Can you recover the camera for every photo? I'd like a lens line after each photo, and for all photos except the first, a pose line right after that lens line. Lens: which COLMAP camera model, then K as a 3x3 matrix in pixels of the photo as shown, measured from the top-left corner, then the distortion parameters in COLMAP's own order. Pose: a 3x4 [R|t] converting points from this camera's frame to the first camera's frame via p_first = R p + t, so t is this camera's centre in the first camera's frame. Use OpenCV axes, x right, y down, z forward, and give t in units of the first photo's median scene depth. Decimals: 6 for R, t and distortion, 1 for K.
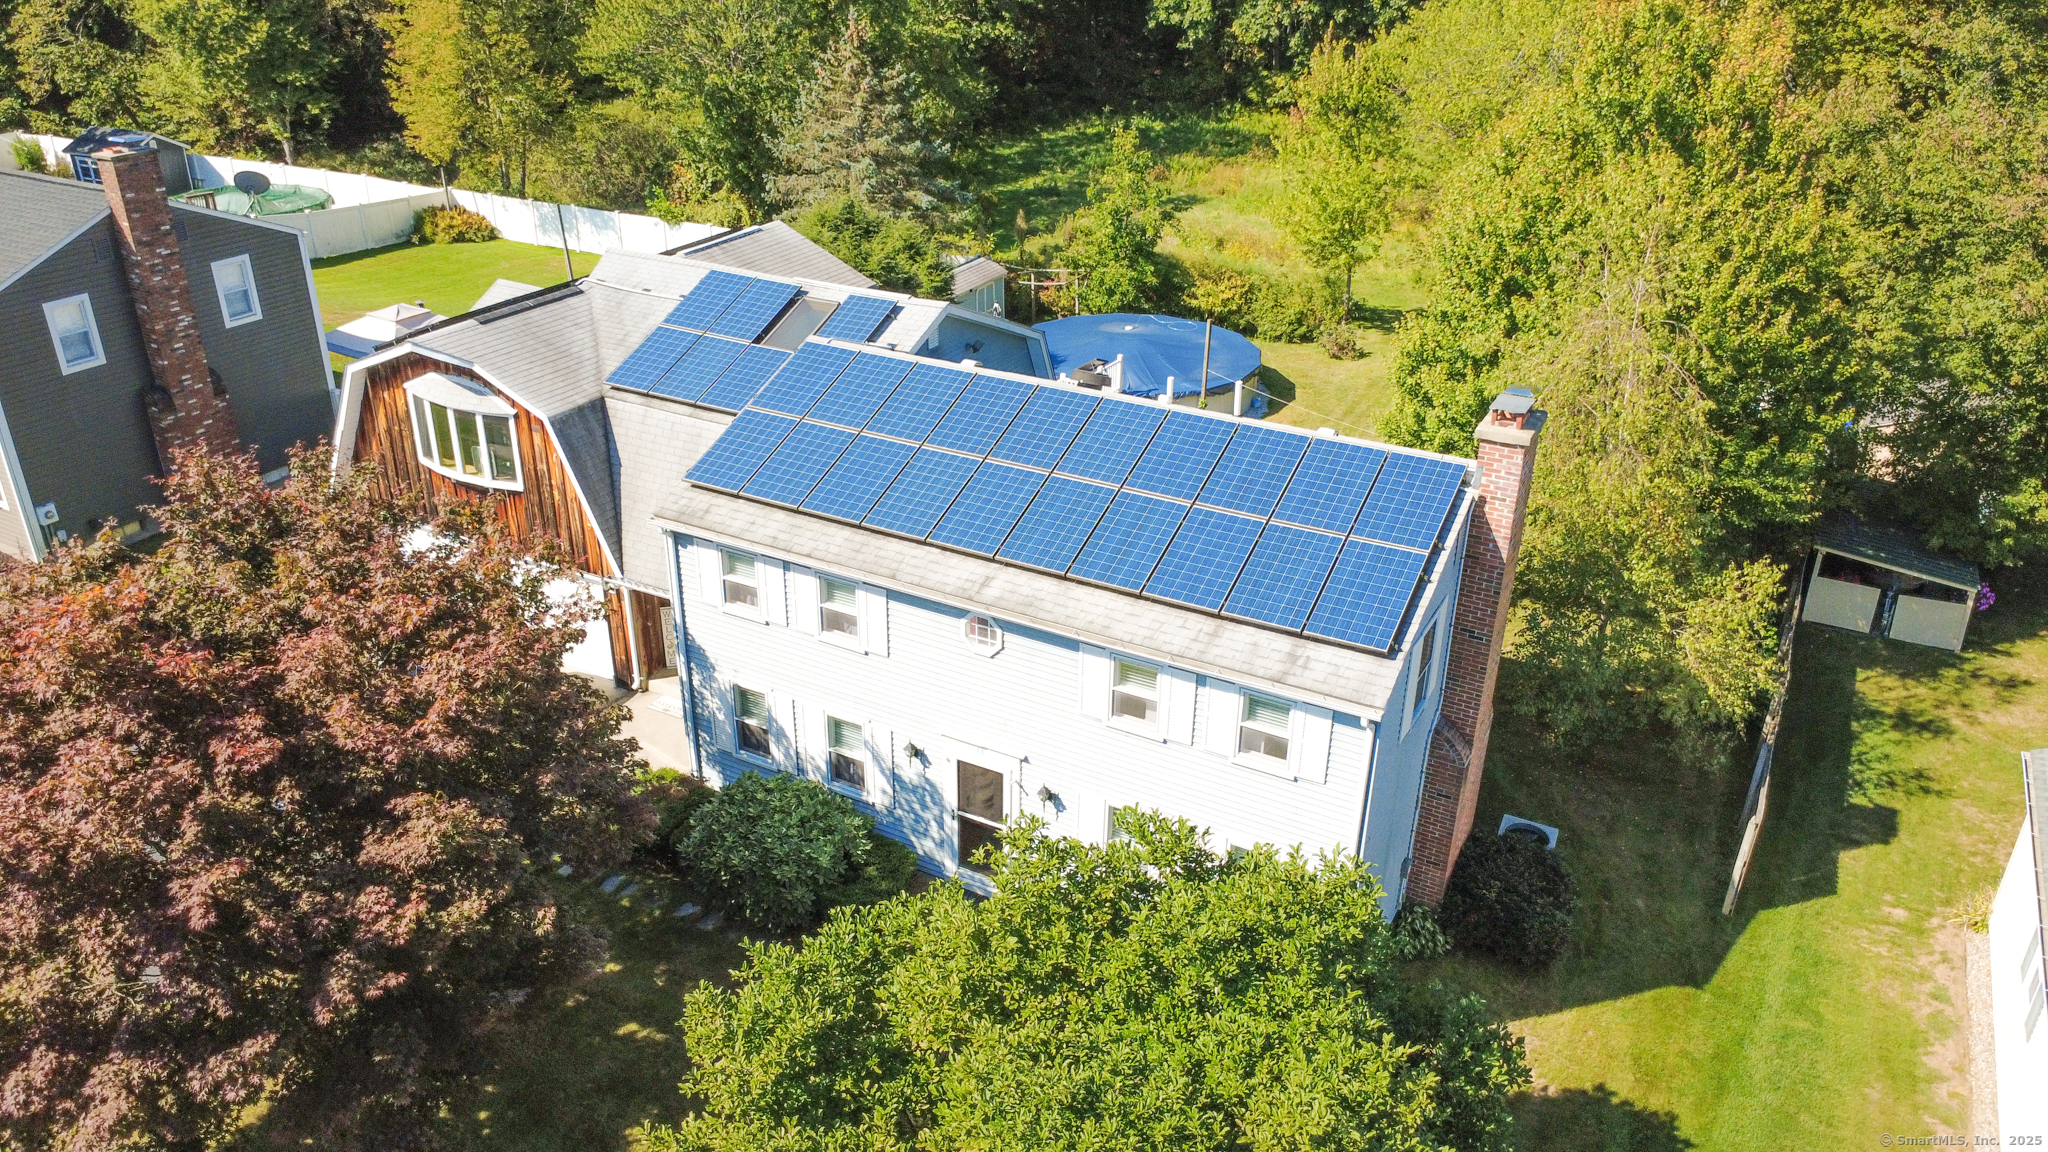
lens RADIAL K [[1495.1, 0, 1024.0], [0, 1495.1, 576.0], [0, 0, 1]] dist [-0.000575, 0.001308]
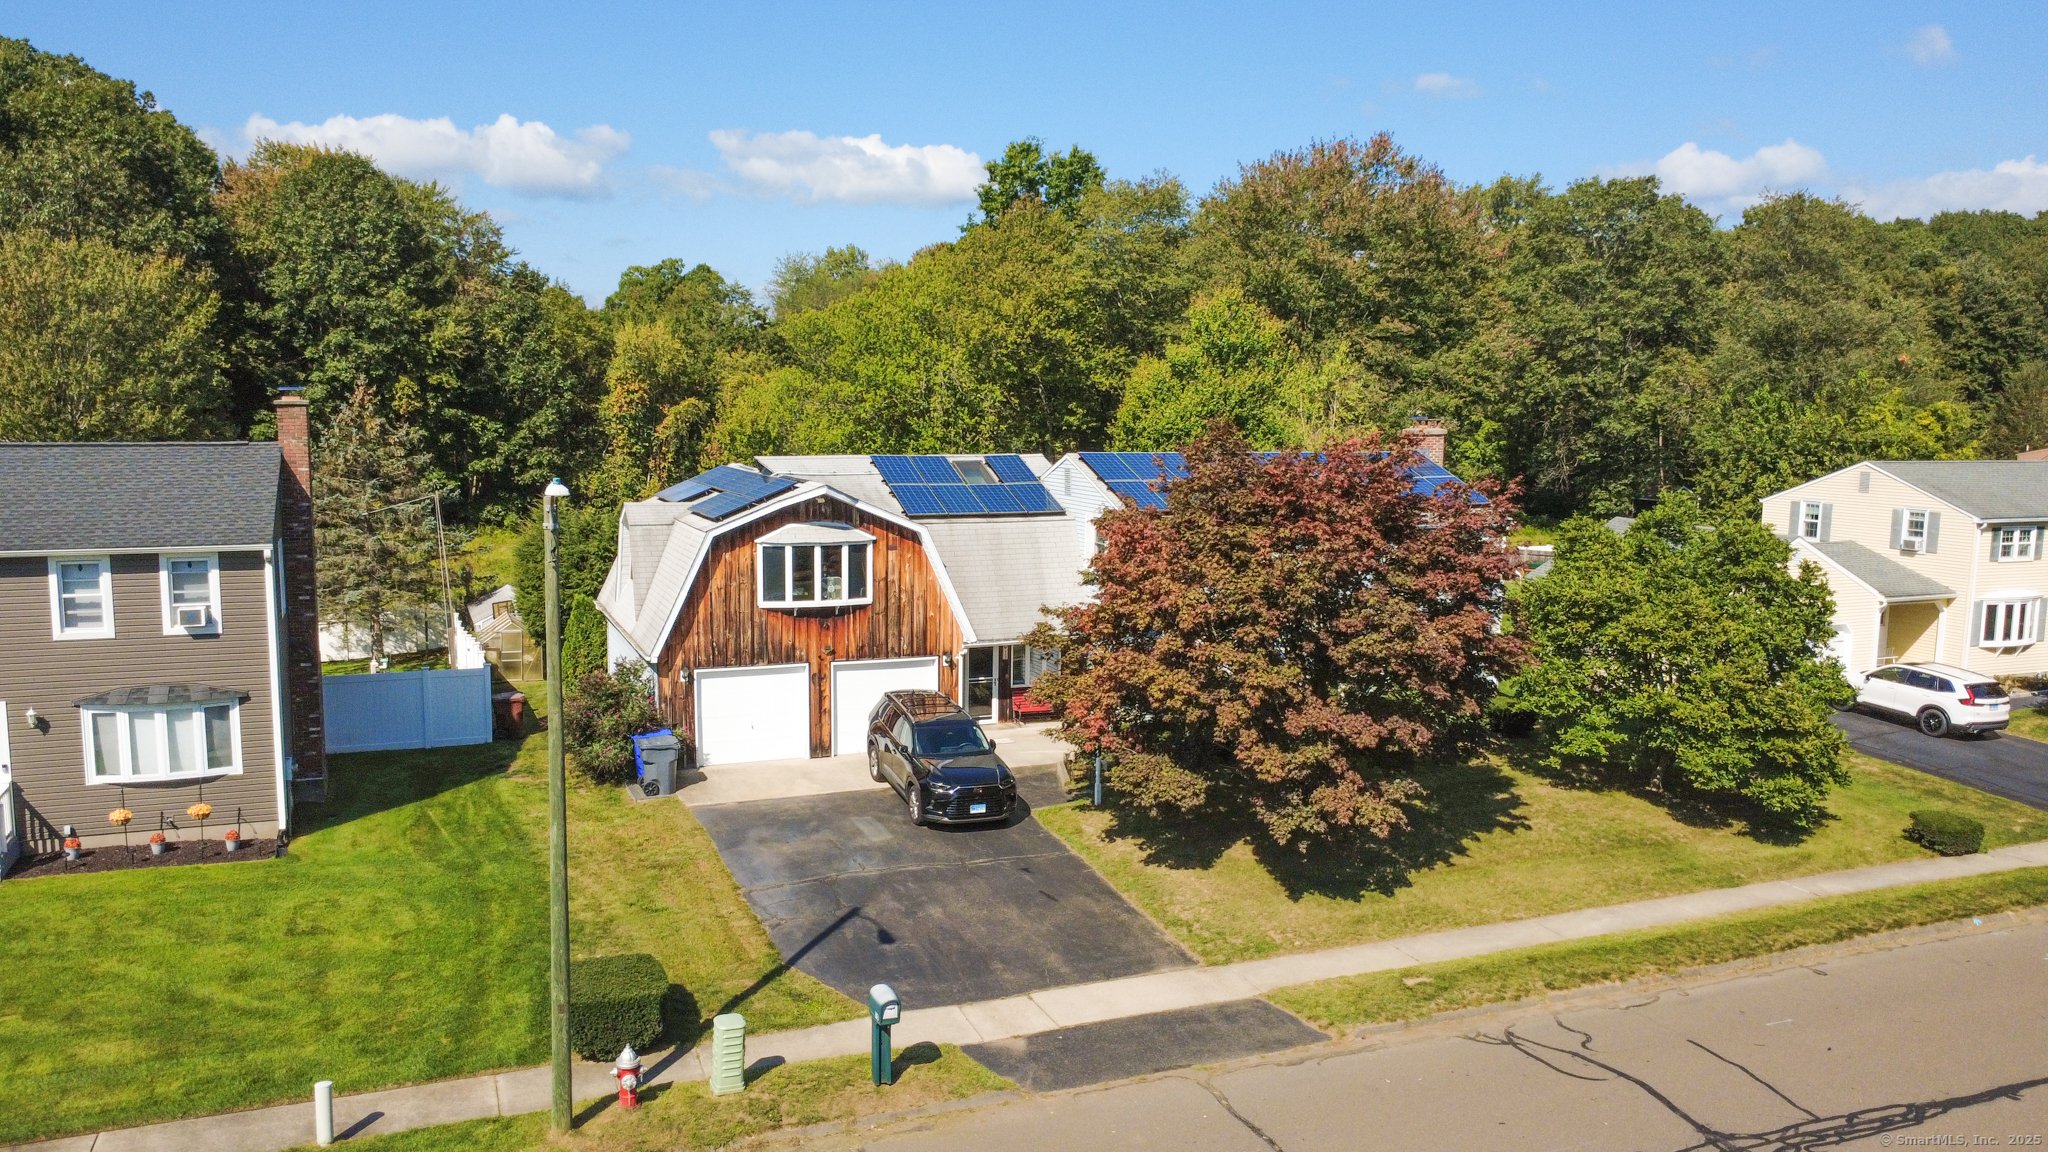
lens RADIAL K [[1495.1, 0, 1024.0], [0, 1495.1, 576.0], [0, 0, 1]] dist [-0.000575, 0.001308]
pose [[0.623287, -0.097601, 0.775879, -0.670678], [0.344466, 0.925002, -0.160360, 0.093620], [-0.702038, 0.367214, 0.610162, 0.055949]]
